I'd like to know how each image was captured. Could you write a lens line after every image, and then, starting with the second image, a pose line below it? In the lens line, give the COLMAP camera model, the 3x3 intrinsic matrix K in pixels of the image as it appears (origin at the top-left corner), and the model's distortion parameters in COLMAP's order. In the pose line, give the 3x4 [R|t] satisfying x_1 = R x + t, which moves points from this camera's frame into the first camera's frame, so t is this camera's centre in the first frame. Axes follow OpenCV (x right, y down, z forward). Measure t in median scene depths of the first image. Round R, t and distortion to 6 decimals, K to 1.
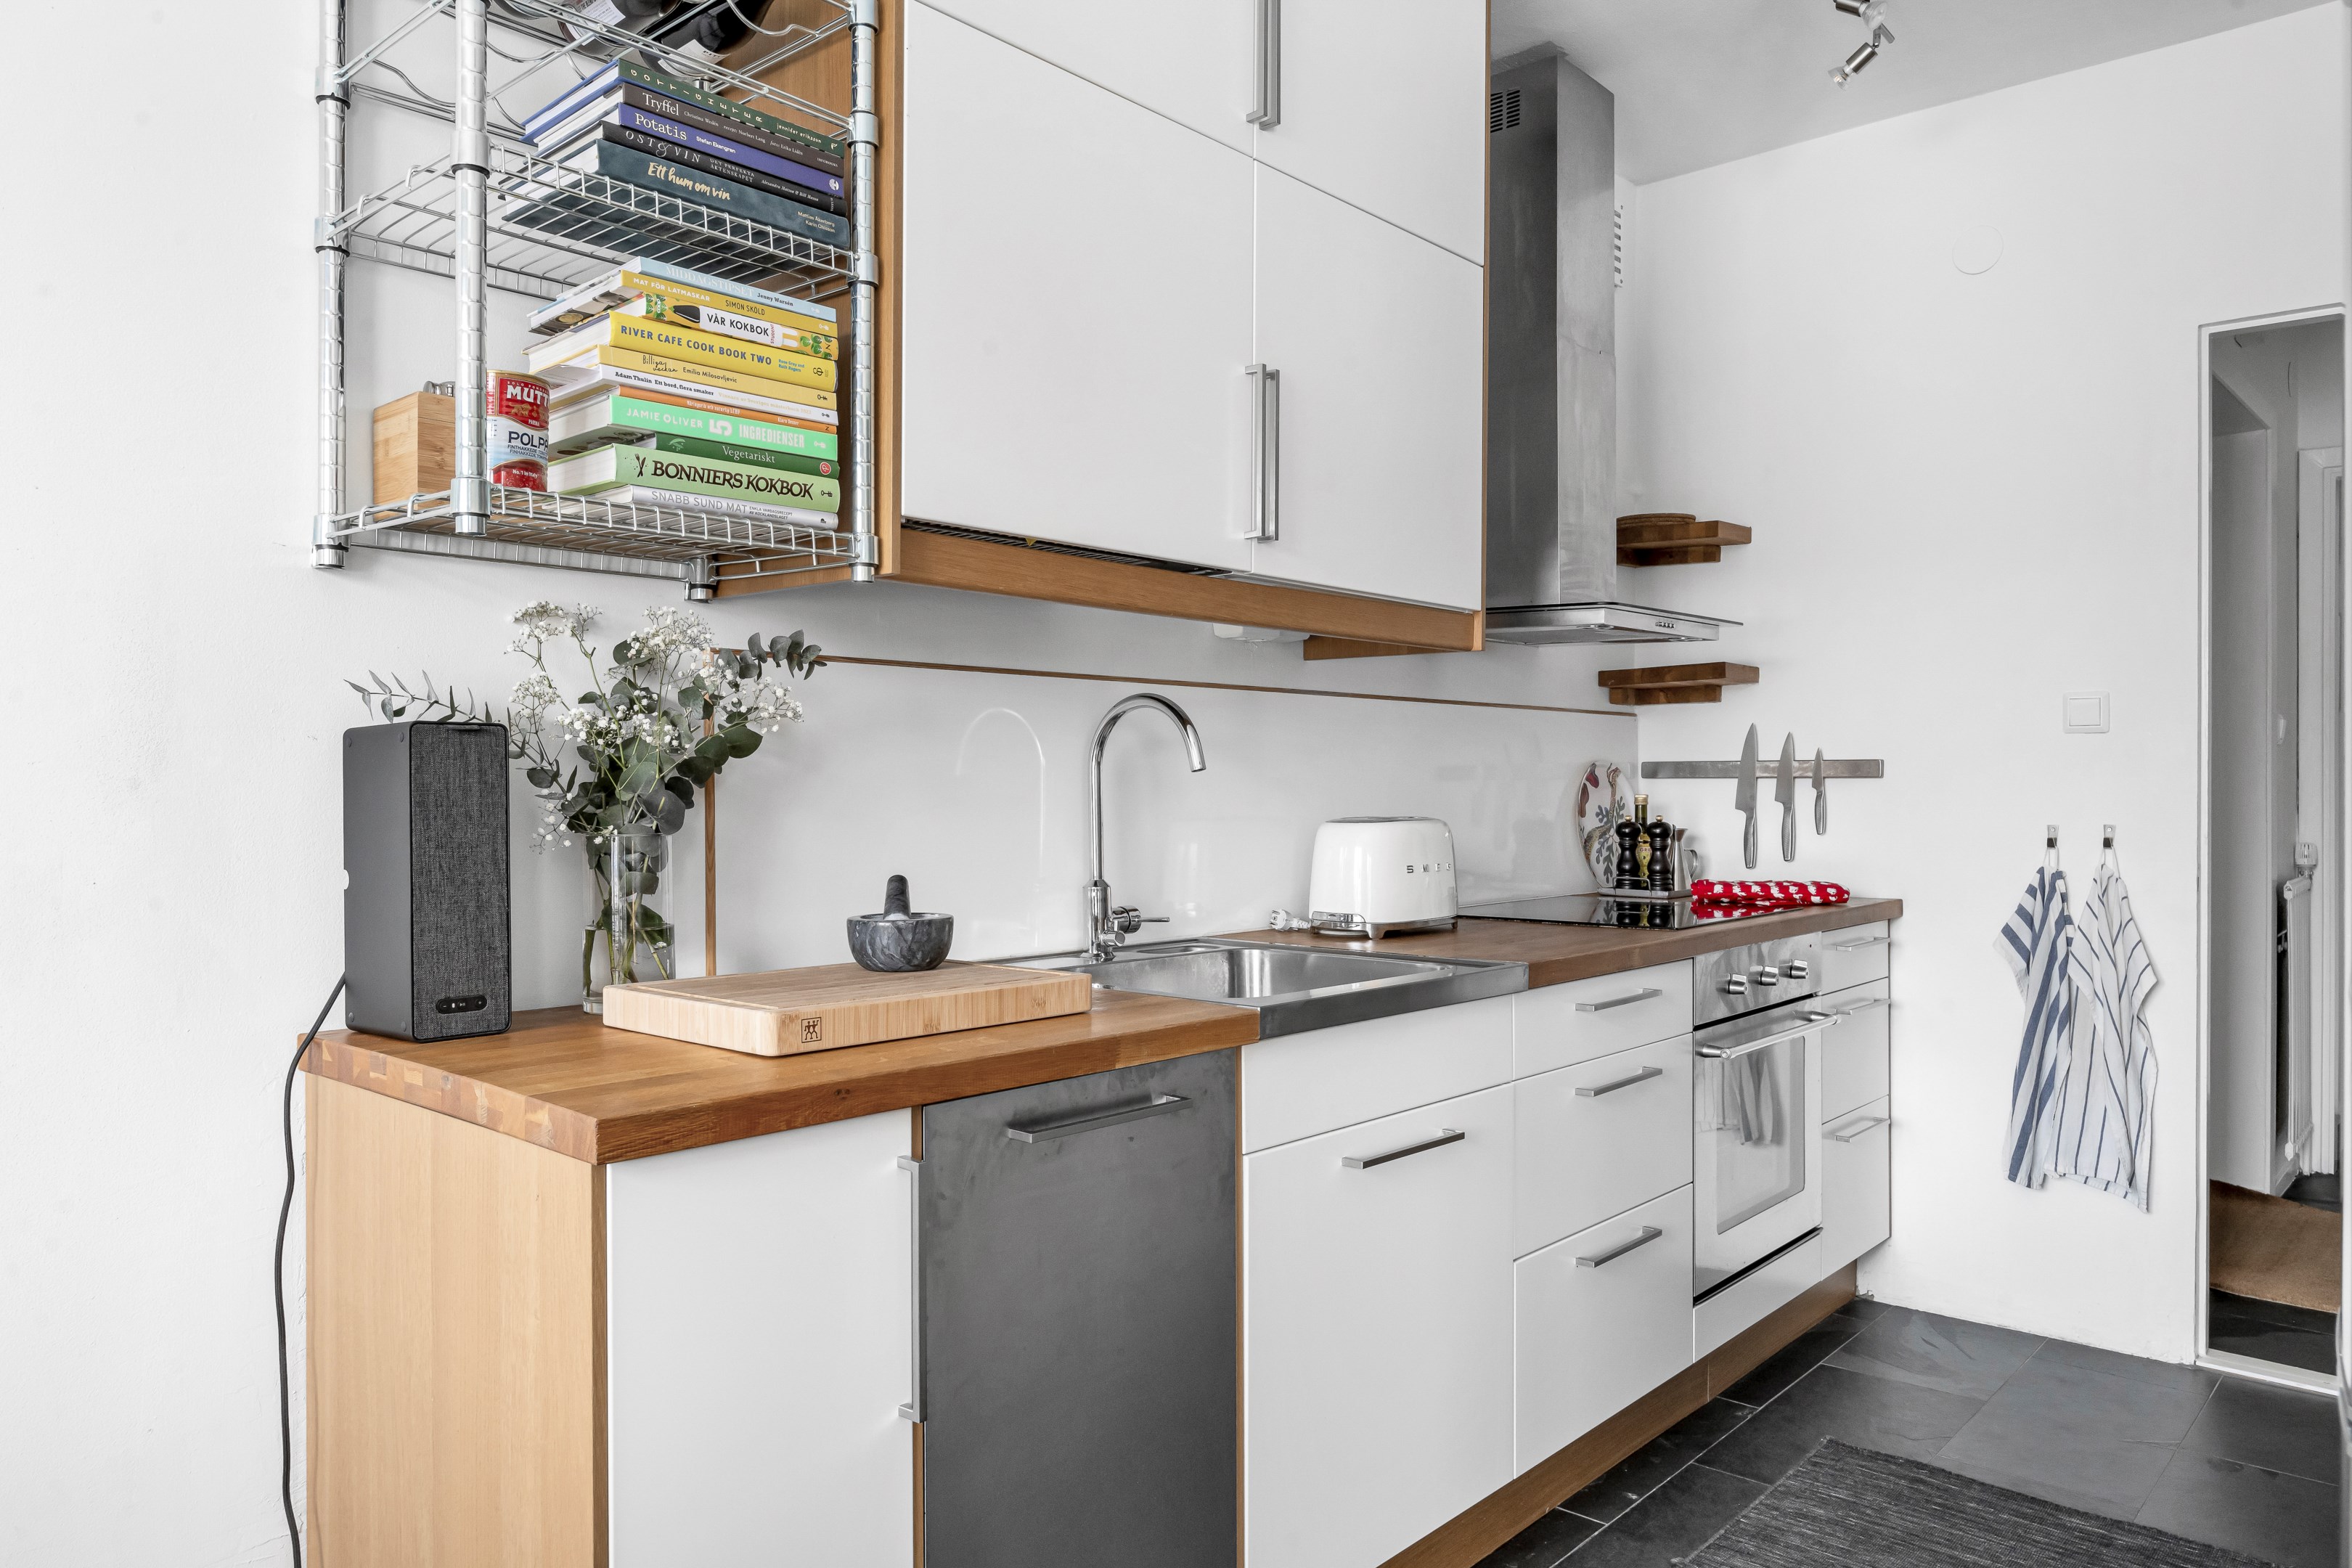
lens RADIAL K [[1616.5, 0, 1196.6], [0, 1616.5, 783.5], [0, 0, 1]] dist [-0.008851, 0.001159]
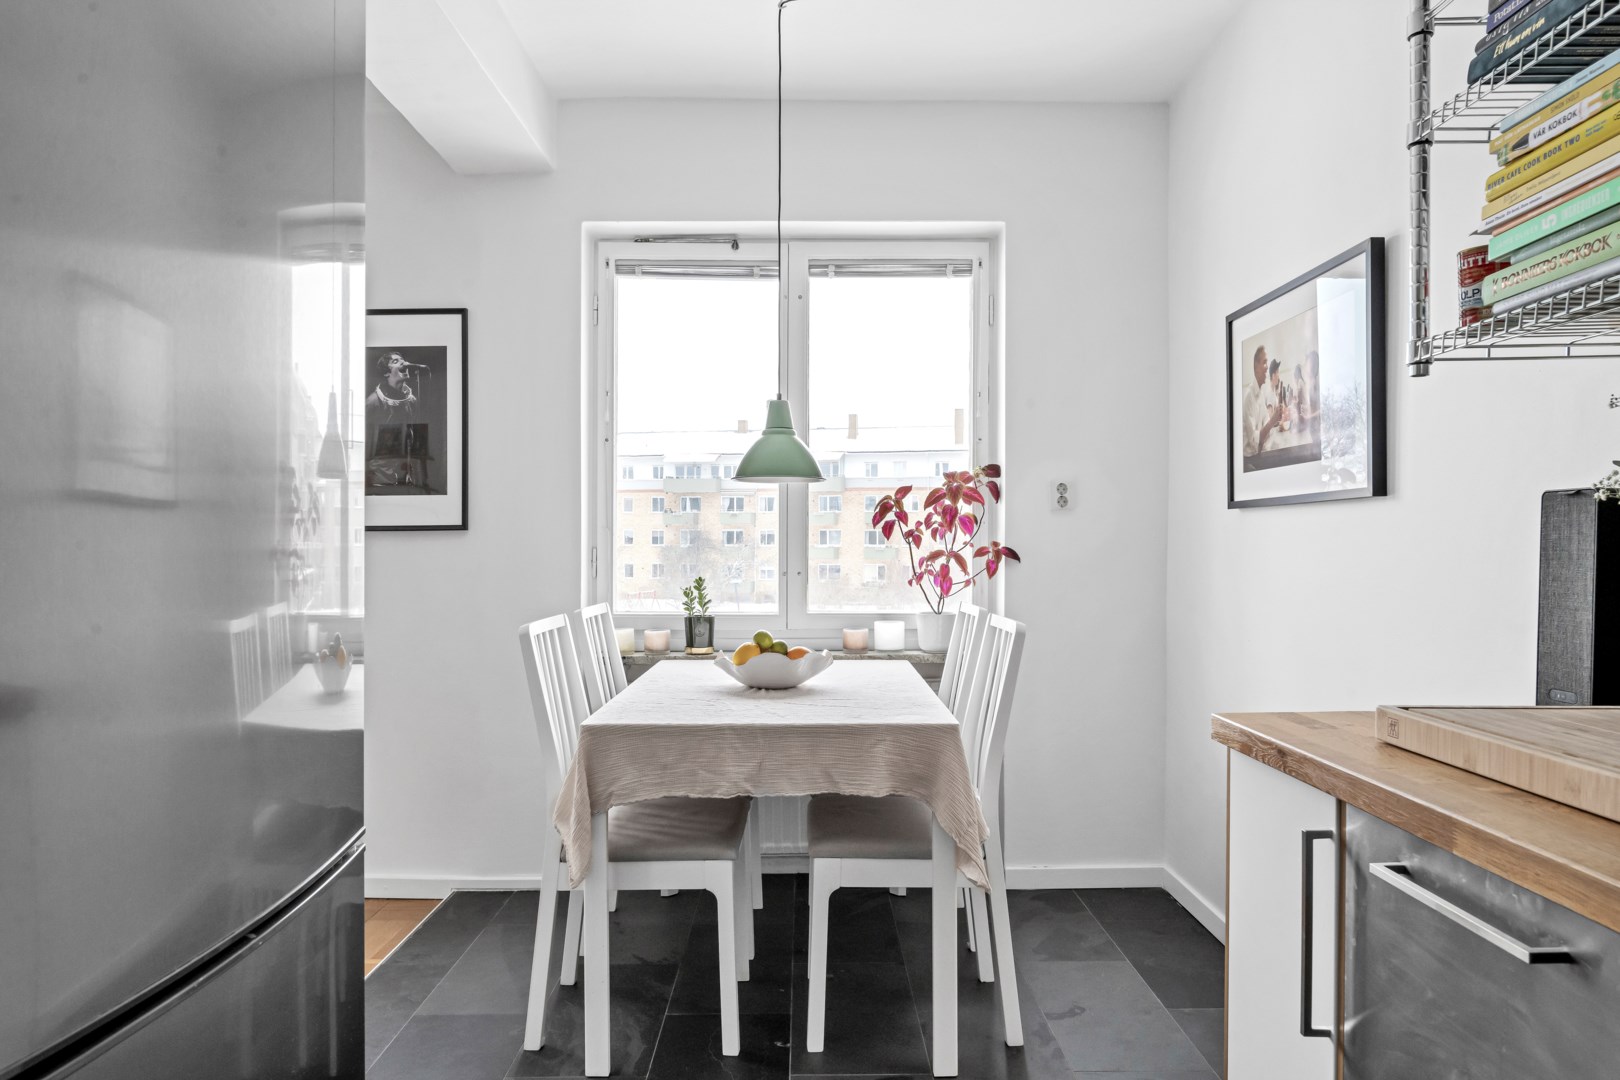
lens RADIAL K [[1042.1, 0, 816.9], [0, 1042.1, 545.5], [0, 0, 1]] dist [-0.016001, 0.002424]
pose [[-0.741332, -0.000677, -0.671138, 0.512178], [0.002174, 0.999992, -0.003410, 0.009826], [0.671135, -0.003987, -0.741324, 1.045508]]
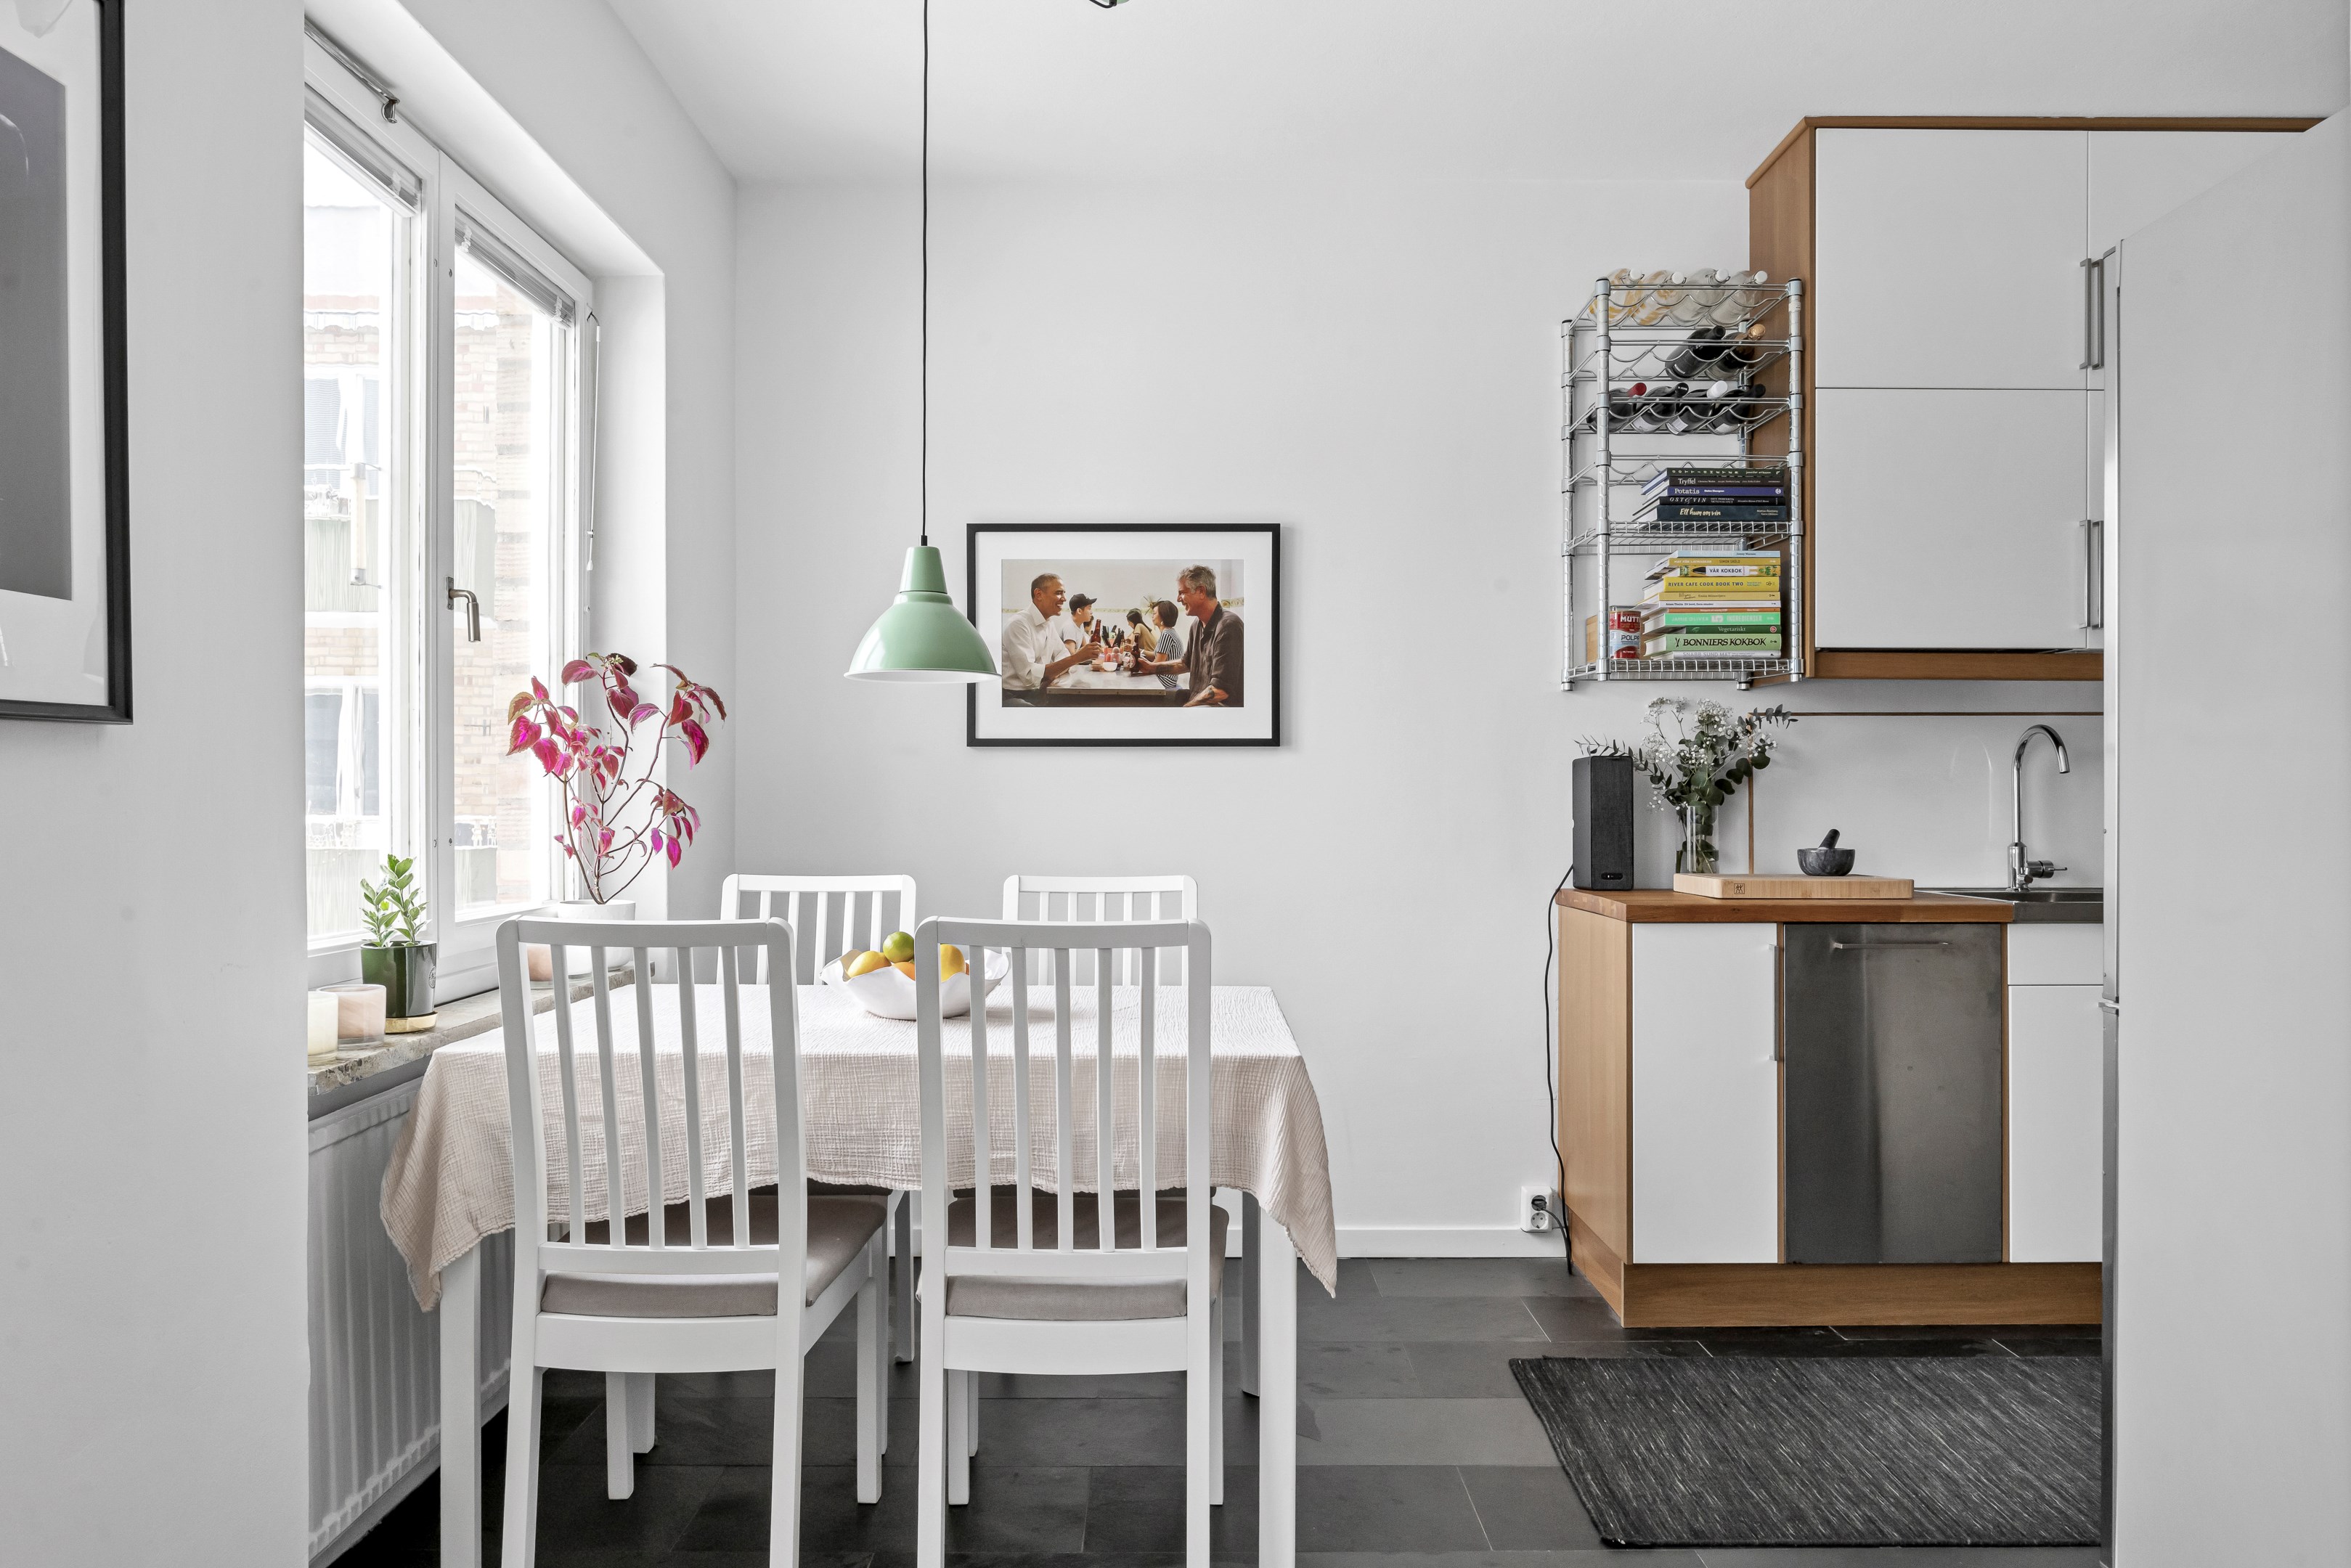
lens RADIAL K [[1615.7, 0, 1182.7], [0, 1615.7, 829.2], [0, 0, 1]] dist [-0.008851, 0.001159]
pose [[0.669979, 0.012669, -0.742272, 0.745366], [0.002663, 0.999807, 0.019469, 0.018294], [0.742375, -0.015021, 0.669816, -0.887954]]
